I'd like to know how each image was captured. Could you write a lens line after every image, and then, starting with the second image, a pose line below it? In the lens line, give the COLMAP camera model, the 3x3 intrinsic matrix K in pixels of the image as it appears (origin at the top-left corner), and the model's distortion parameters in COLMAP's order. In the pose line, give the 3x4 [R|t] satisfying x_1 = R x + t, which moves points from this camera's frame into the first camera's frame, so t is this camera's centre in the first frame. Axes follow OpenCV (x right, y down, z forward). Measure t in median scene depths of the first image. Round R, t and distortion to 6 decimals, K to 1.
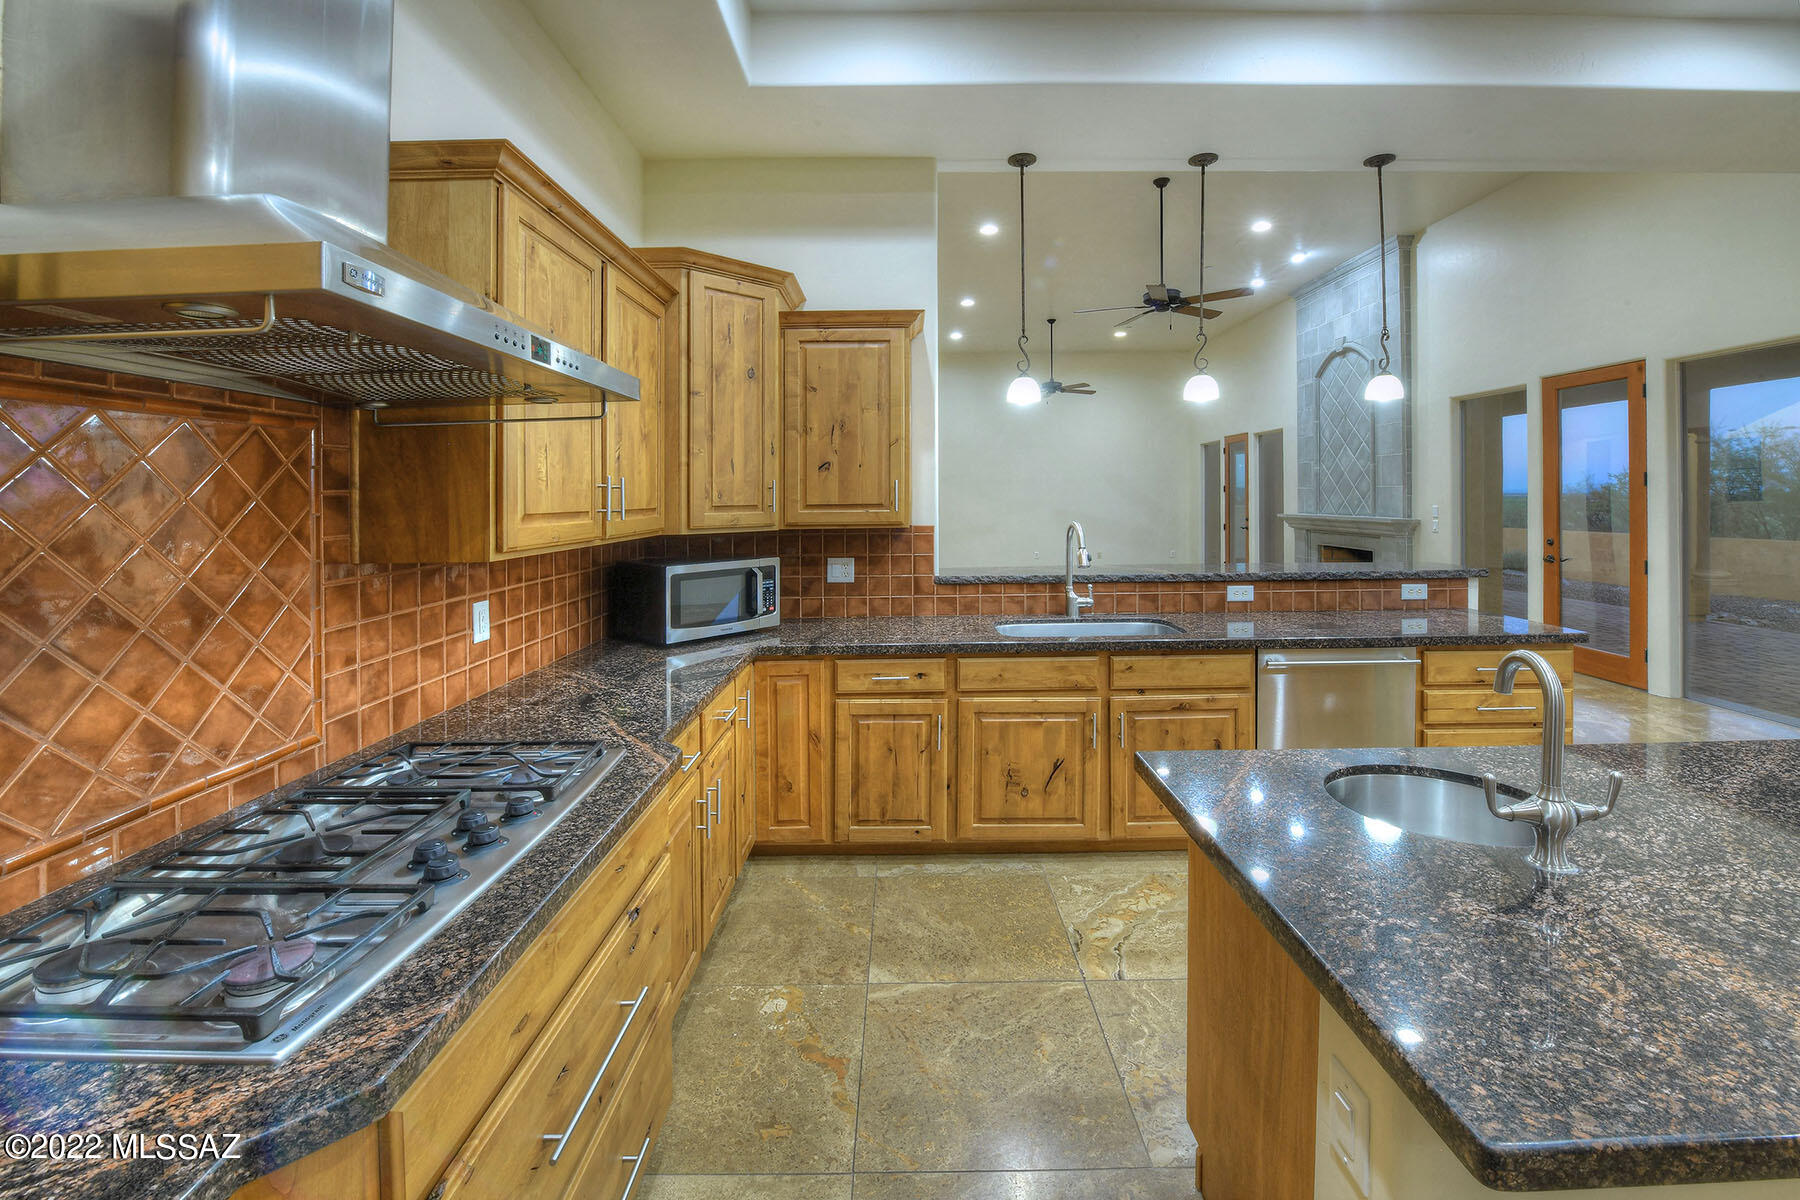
lens RADIAL K [[750.1, 0, 950.7], [0, 750.1, 498.0], [0, 0, 1]] dist [-0.017633, -0.001684]
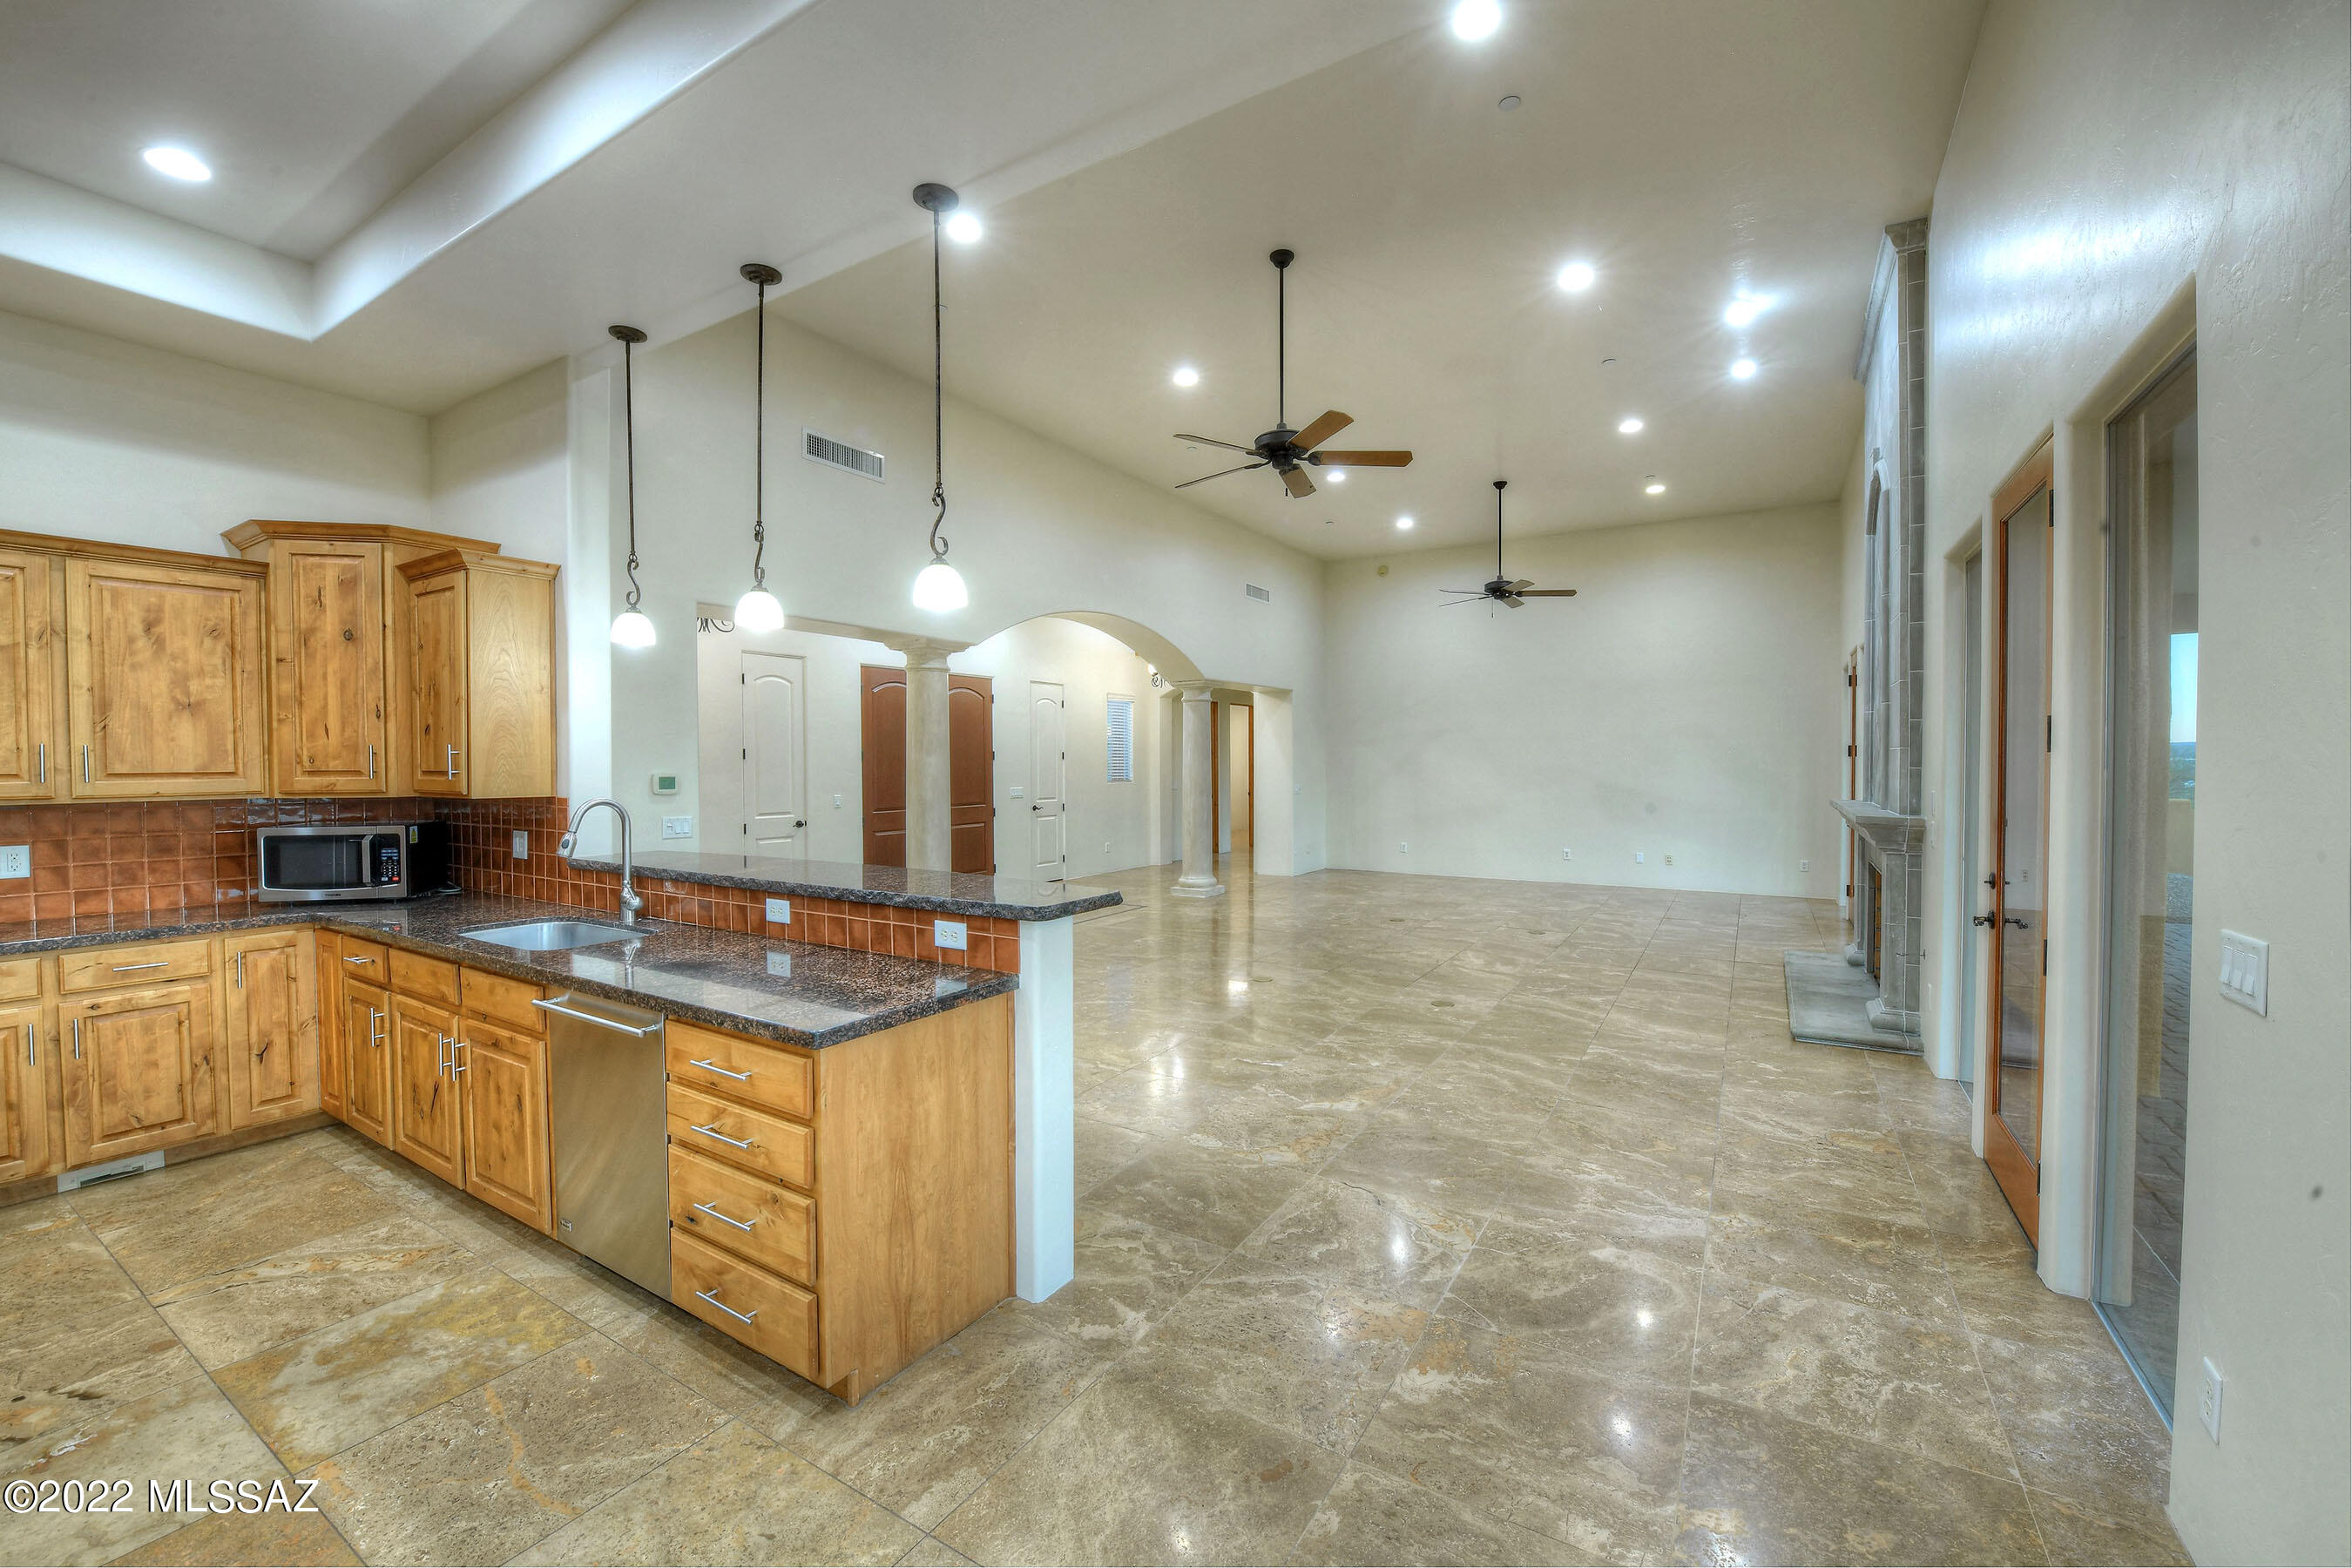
lens RADIAL K [[980.2, 0, 1220.7], [0, 980.2, 786.1], [0, 0, 1]] dist [-0.017633, -0.001684]
pose [[0.855898, 0.026090, -0.516487, 1.377938], [-0.008928, 0.999323, 0.035686, -0.025572], [0.517068, -0.025933, 0.855551, 0.515805]]
